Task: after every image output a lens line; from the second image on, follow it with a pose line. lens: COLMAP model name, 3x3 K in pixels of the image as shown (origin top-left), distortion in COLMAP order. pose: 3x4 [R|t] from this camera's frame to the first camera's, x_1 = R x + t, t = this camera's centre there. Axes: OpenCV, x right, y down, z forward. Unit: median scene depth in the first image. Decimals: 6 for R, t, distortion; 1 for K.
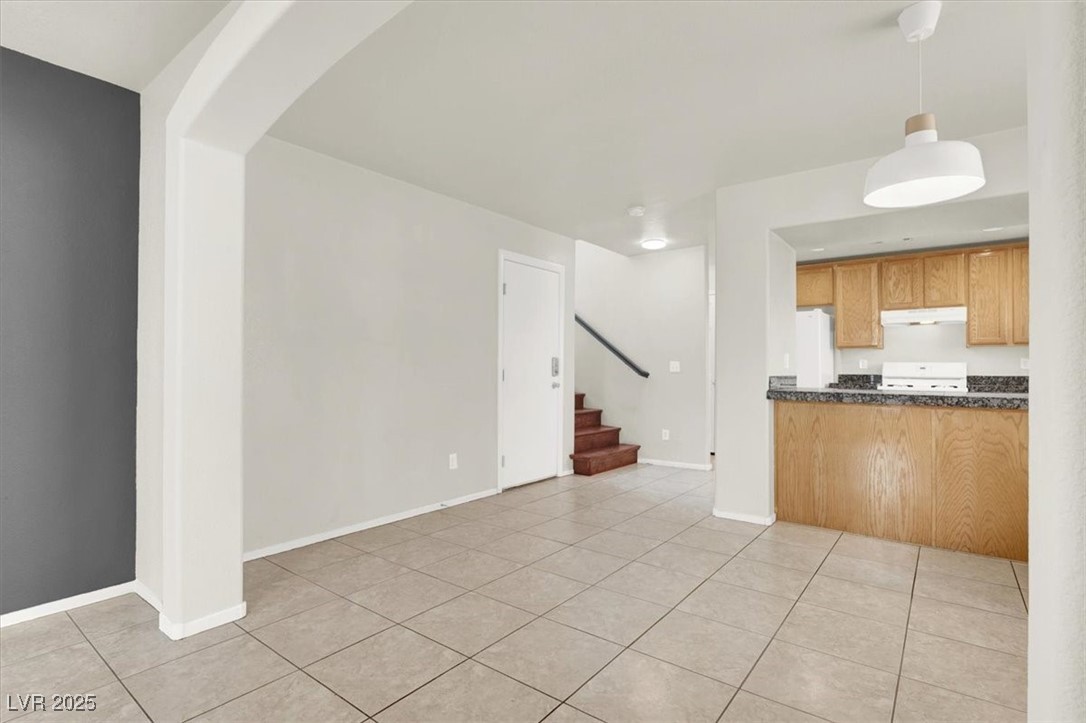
lens RADIAL K [[529.4, 0, 542.0], [0, 529.4, 365.3], [0, 0, 1]] dist [-0.004091, -0.000054]
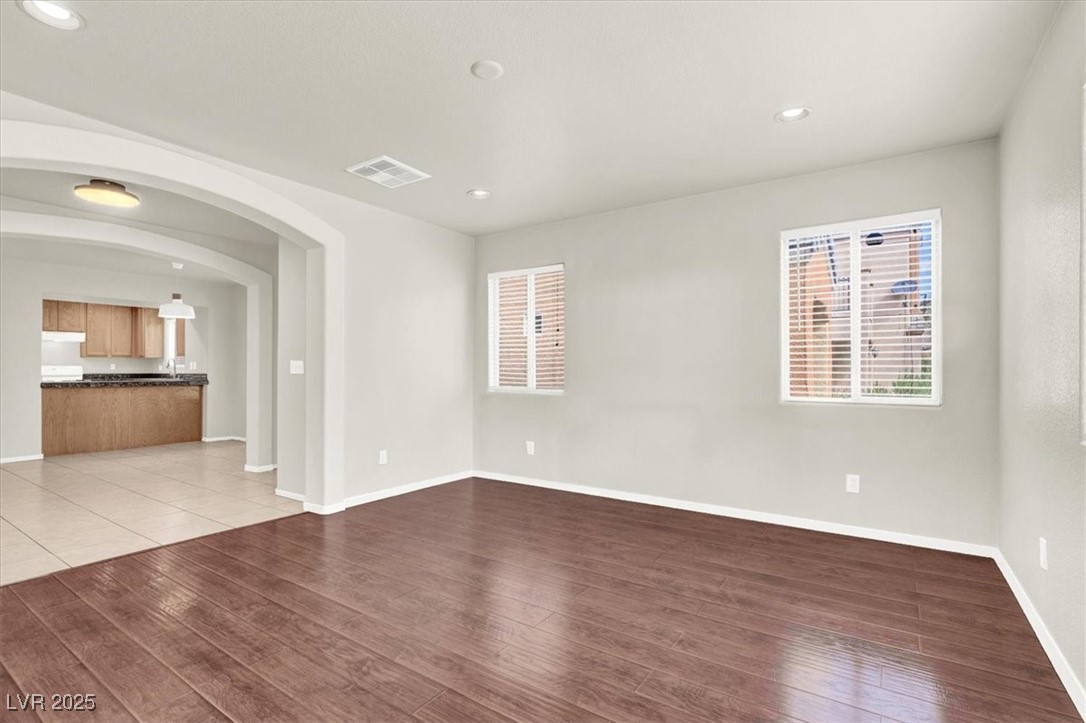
lens RADIAL K [[515.0, 0, 549.4], [0, 515.0, 366.8], [0, 0, 1]] dist [0.002638, 0.000772]
pose [[-0.046873, -0.000726, 0.998901, -1.410279], [-0.004658, 0.999989, 0.000508, -0.016082], [-0.998890, -0.004629, -0.046875, -0.632202]]
